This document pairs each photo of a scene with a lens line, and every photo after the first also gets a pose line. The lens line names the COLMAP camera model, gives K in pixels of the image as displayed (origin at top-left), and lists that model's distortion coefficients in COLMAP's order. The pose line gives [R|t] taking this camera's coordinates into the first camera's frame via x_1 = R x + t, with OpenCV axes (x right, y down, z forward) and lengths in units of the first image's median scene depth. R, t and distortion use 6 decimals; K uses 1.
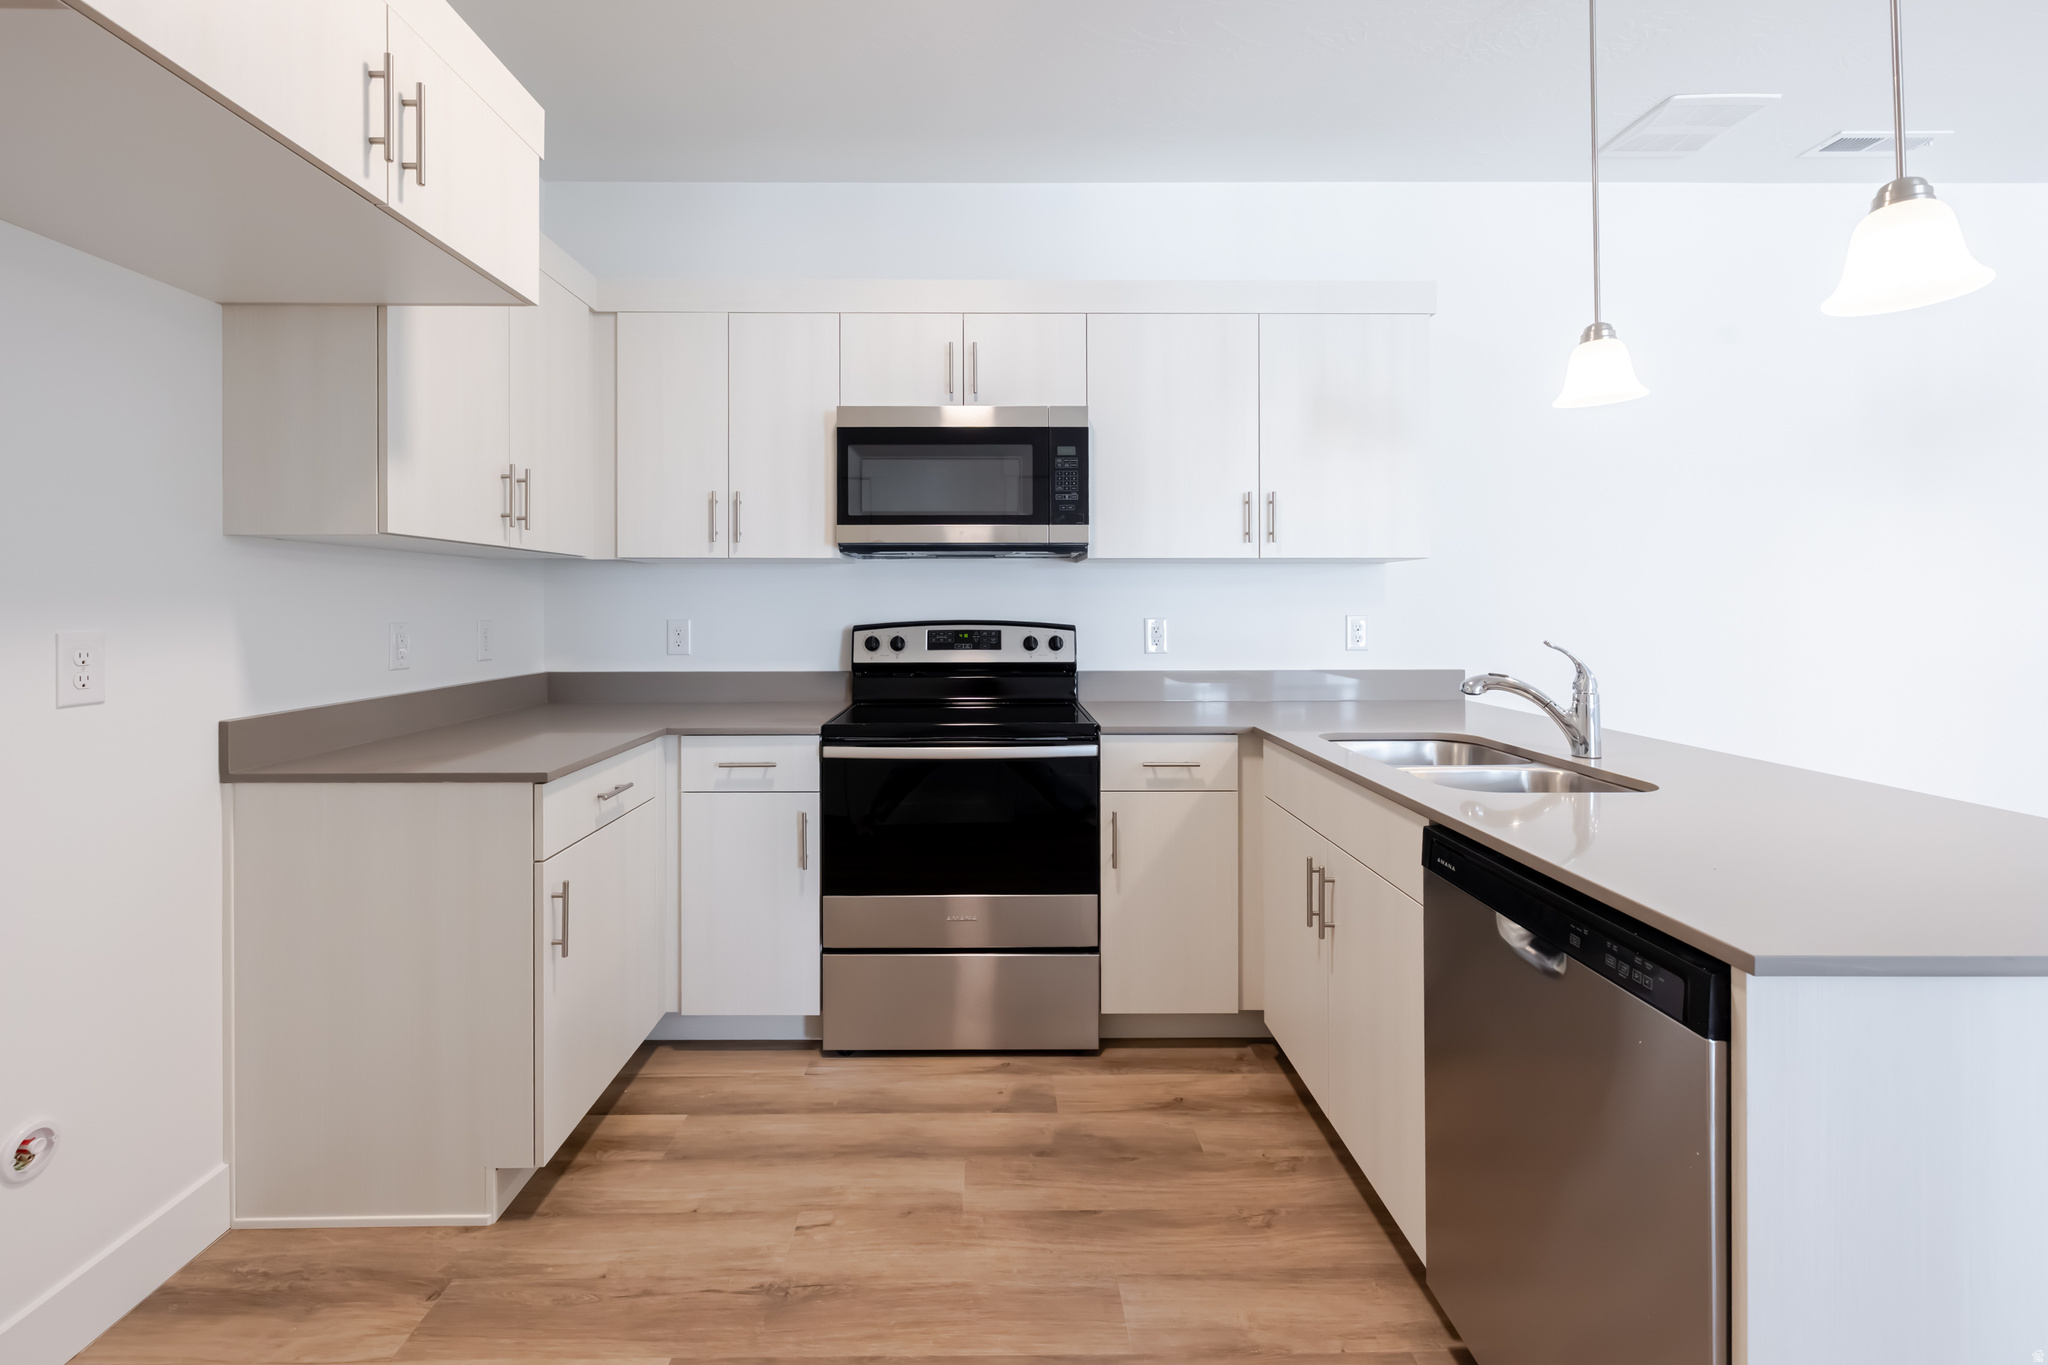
lens RADIAL K [[912.6, 0, 1008.9], [0, 912.6, 587.3], [0, 0, 1]] dist [0.003321, 0.000597]
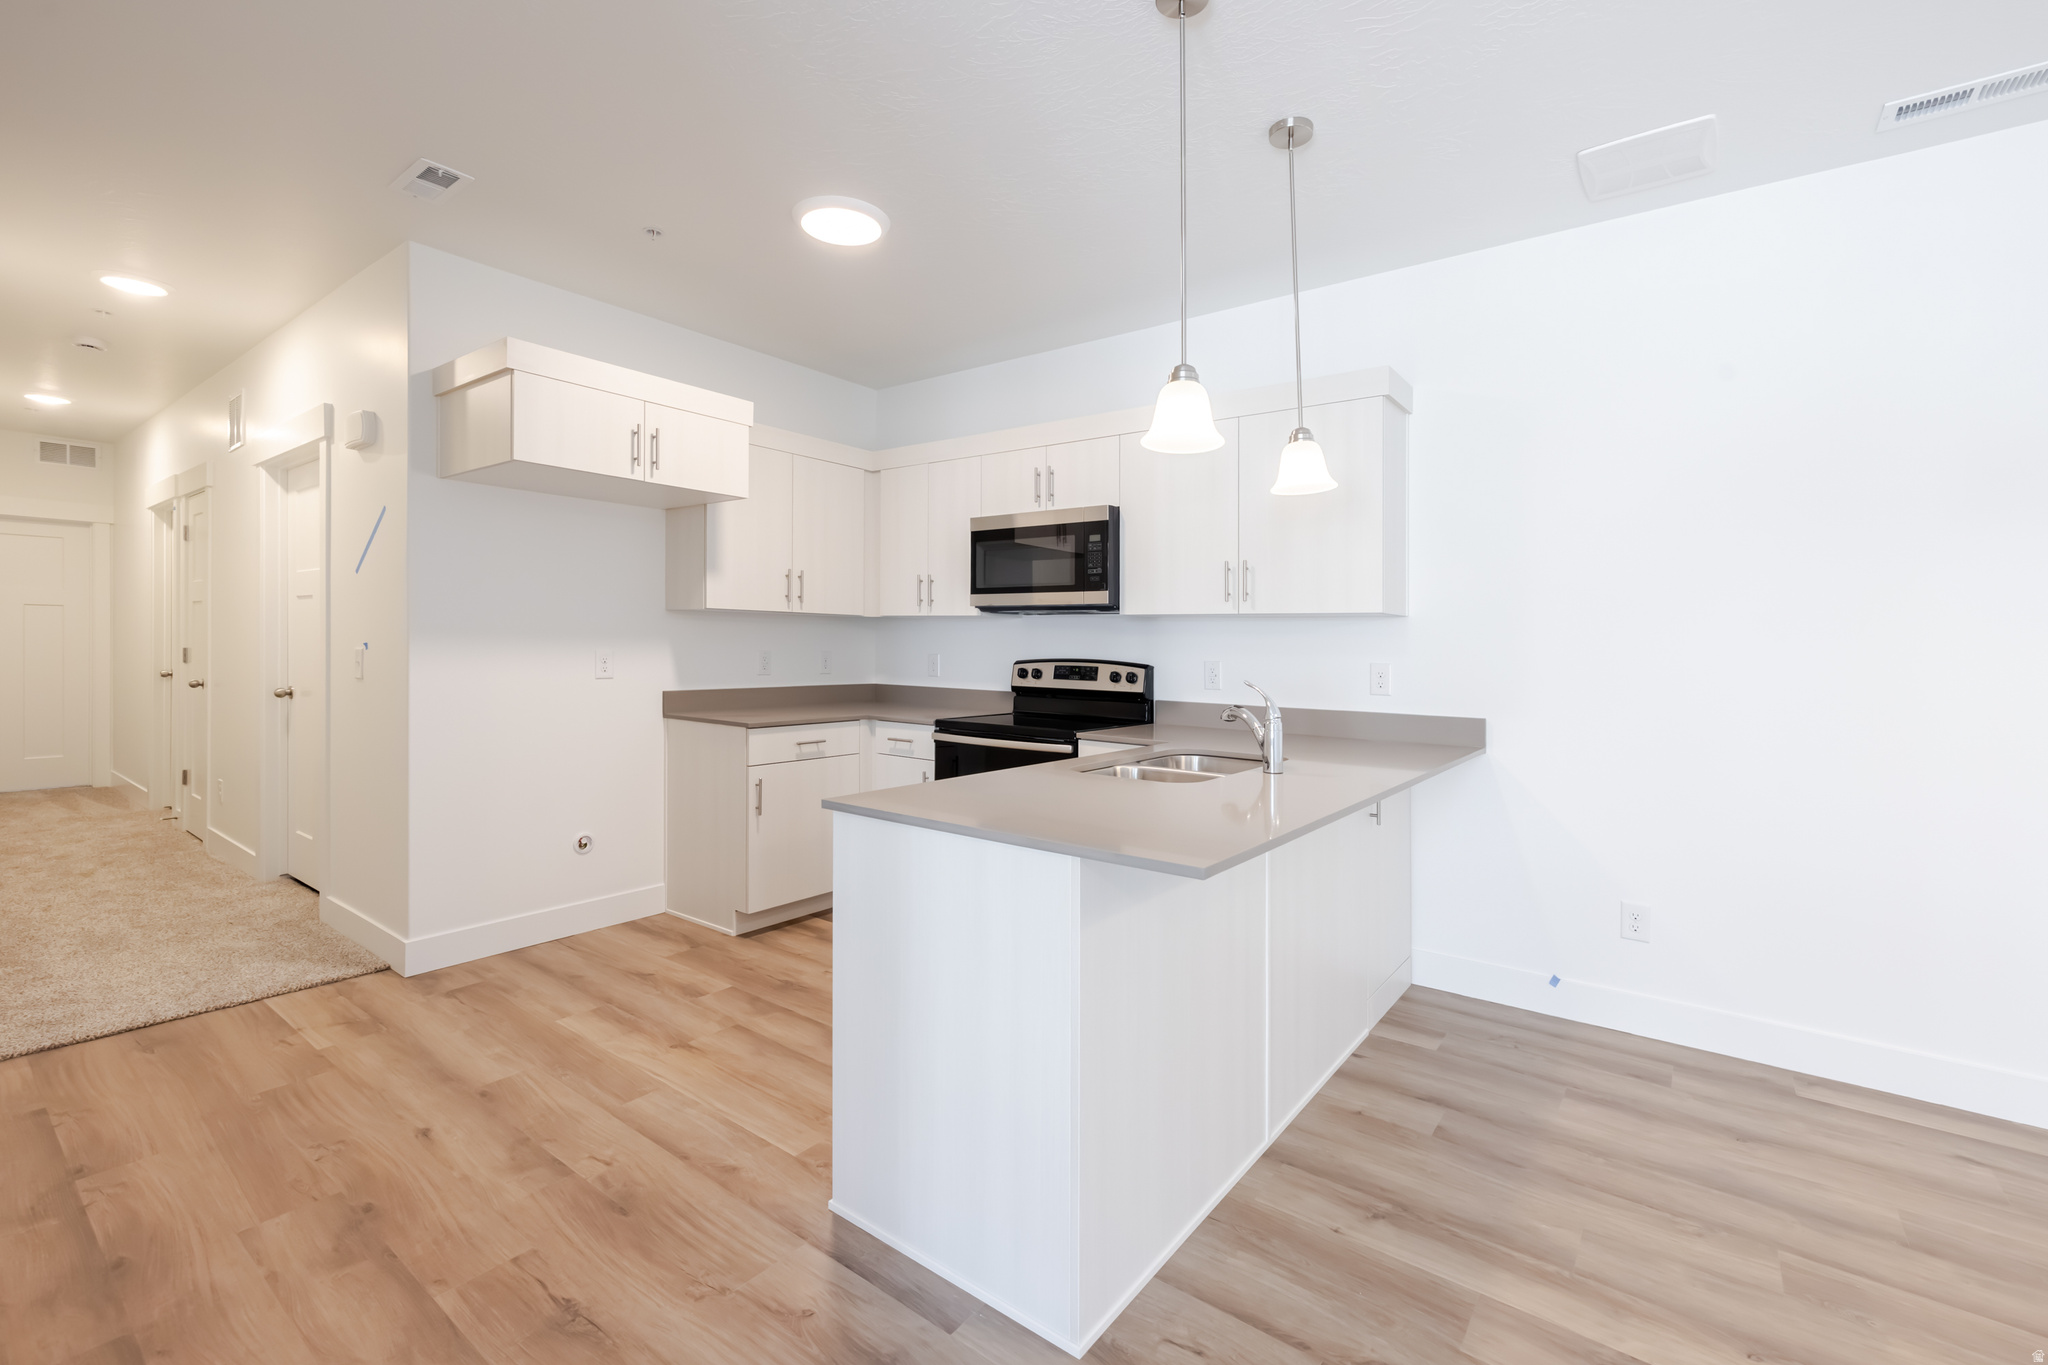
lens RADIAL K [[891.3, 0, 1023.0], [0, 891.3, 626.7], [0, 0, 1]] dist [0.000568, 0.000306]
pose [[0.786629, 0.002968, -0.617419, 0.801186], [-0.006516, 0.999973, -0.003496, -0.008525], [0.617392, 0.006773, 0.786627, -0.135301]]
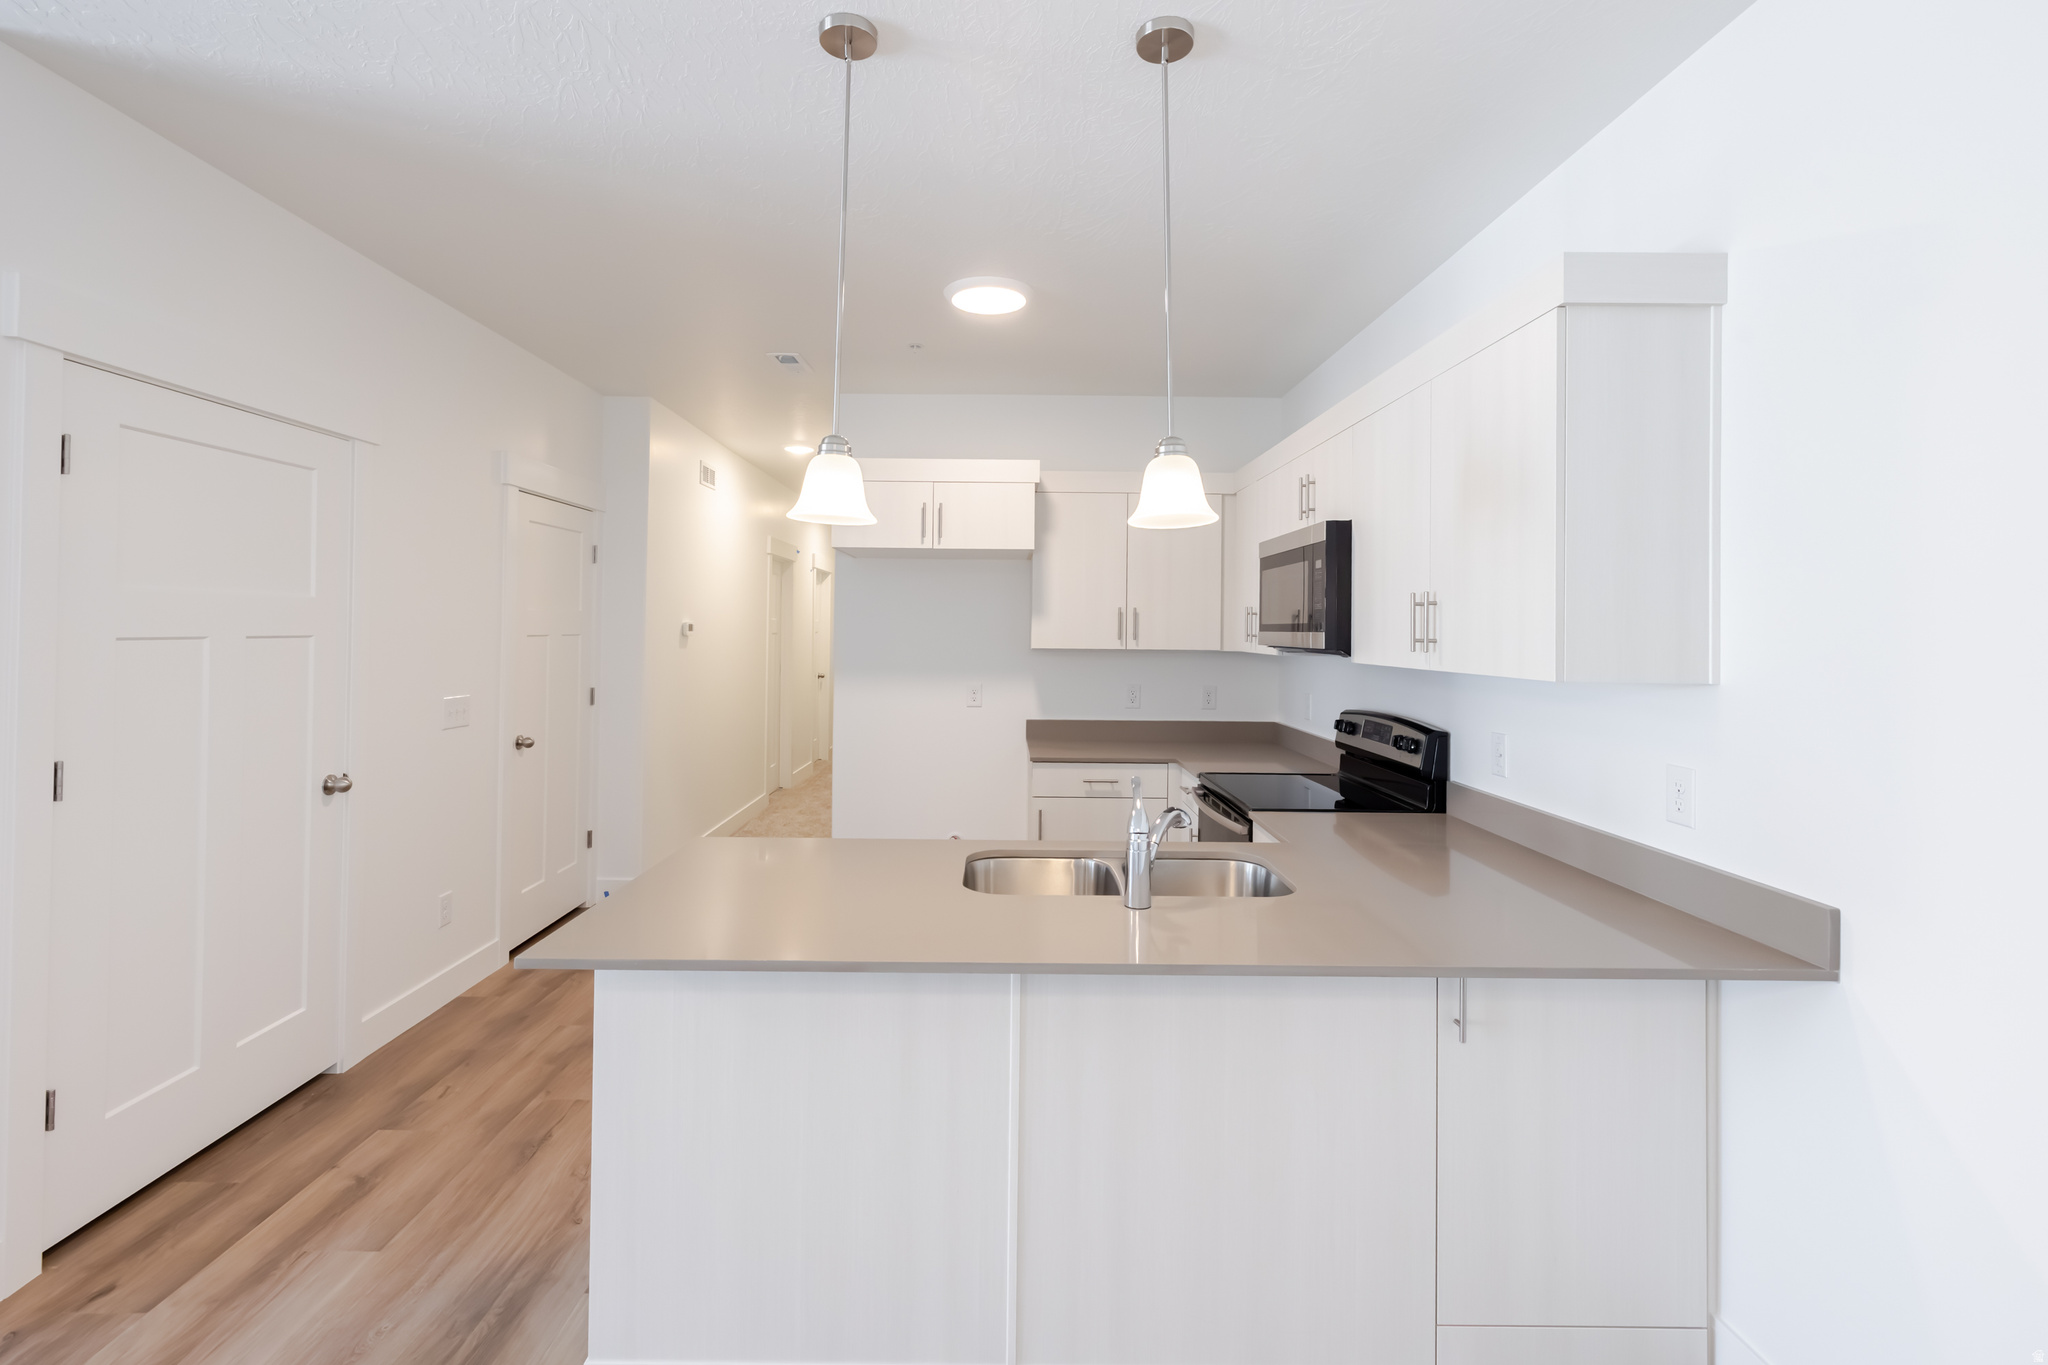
lens RADIAL K [[903.7, 0, 1008.1], [0, 903.7, 615.6], [0, 0, 1]] dist [-0.000251, -0.000021]
pose [[-0.013265, -0.013630, -0.999819, 1.121853], [0.008055, 0.999873, -0.013737, -0.074636], [0.999880, -0.008235, -0.013154, 0.633211]]
